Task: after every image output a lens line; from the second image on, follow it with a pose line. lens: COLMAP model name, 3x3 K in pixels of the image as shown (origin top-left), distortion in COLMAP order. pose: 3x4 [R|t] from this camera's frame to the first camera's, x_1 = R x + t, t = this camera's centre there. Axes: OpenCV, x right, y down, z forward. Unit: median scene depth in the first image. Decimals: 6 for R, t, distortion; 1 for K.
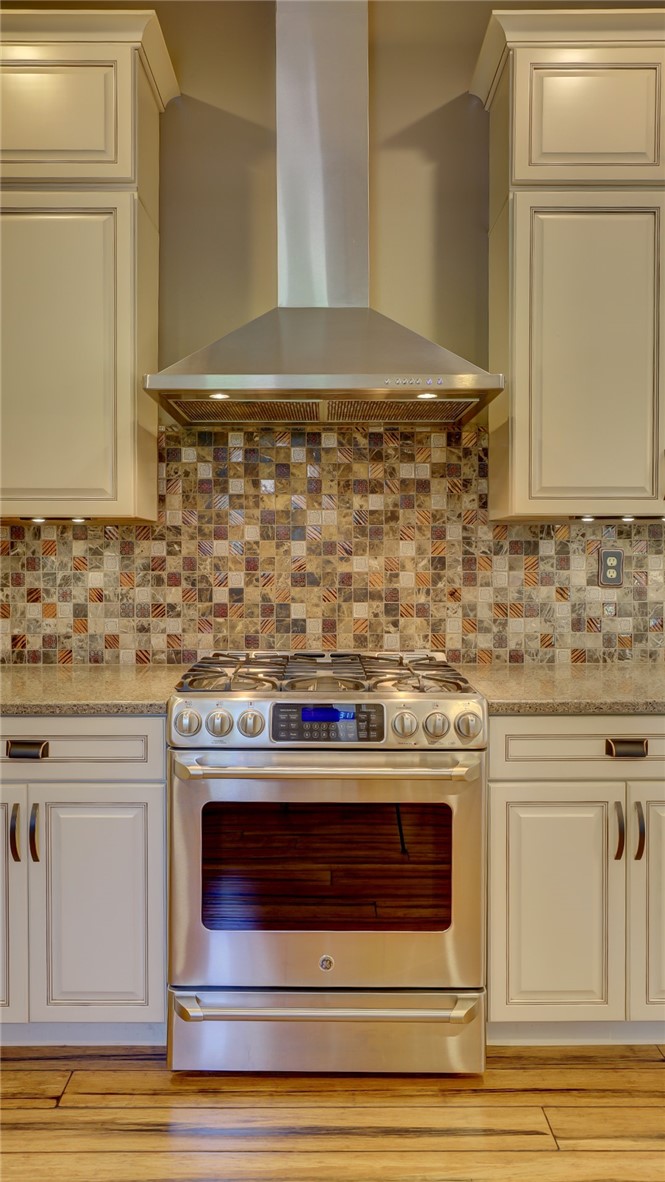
lens RADIAL K [[780.9, 0, 329.5], [0, 780.9, 566.6], [0, 0, 1]] dist [0.017333, 0.000693]
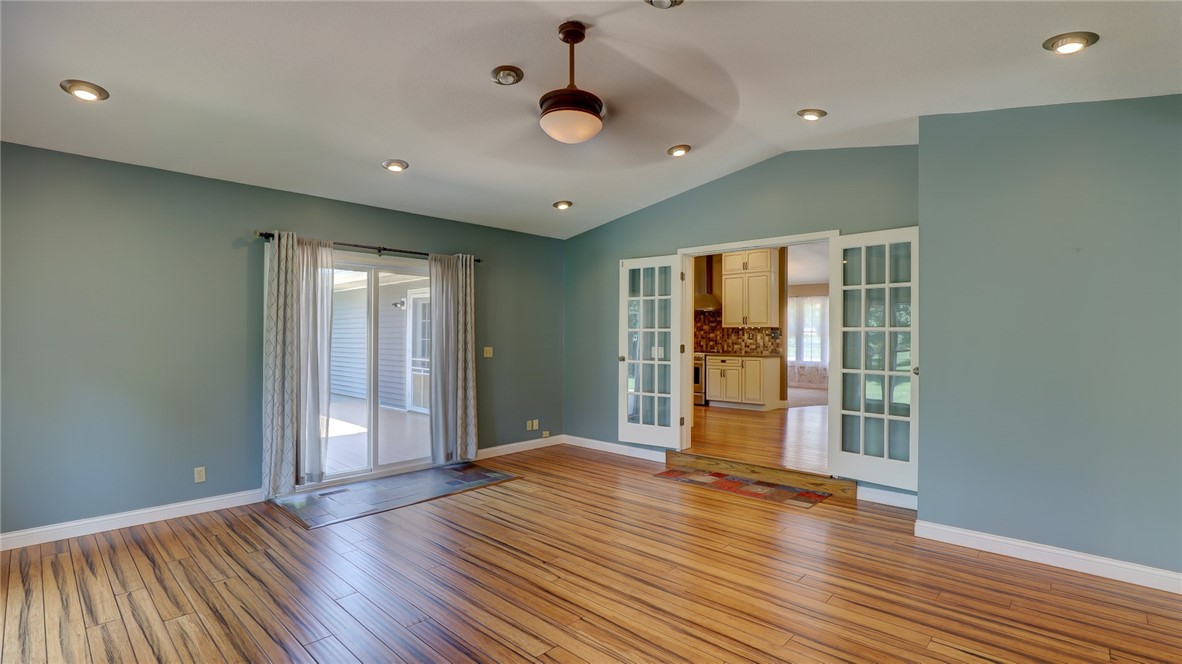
lens RADIAL K [[547.7, 0, 608.0], [0, 547.7, 332.1], [0, 0, 1]] dist [-0.026275, 0.000557]
pose [[0.743150, 0.000712, -0.669124, 2.167653], [-0.019202, 0.999610, -0.020264, 0.070156], [0.668849, 0.027908, 0.742874, -2.497857]]
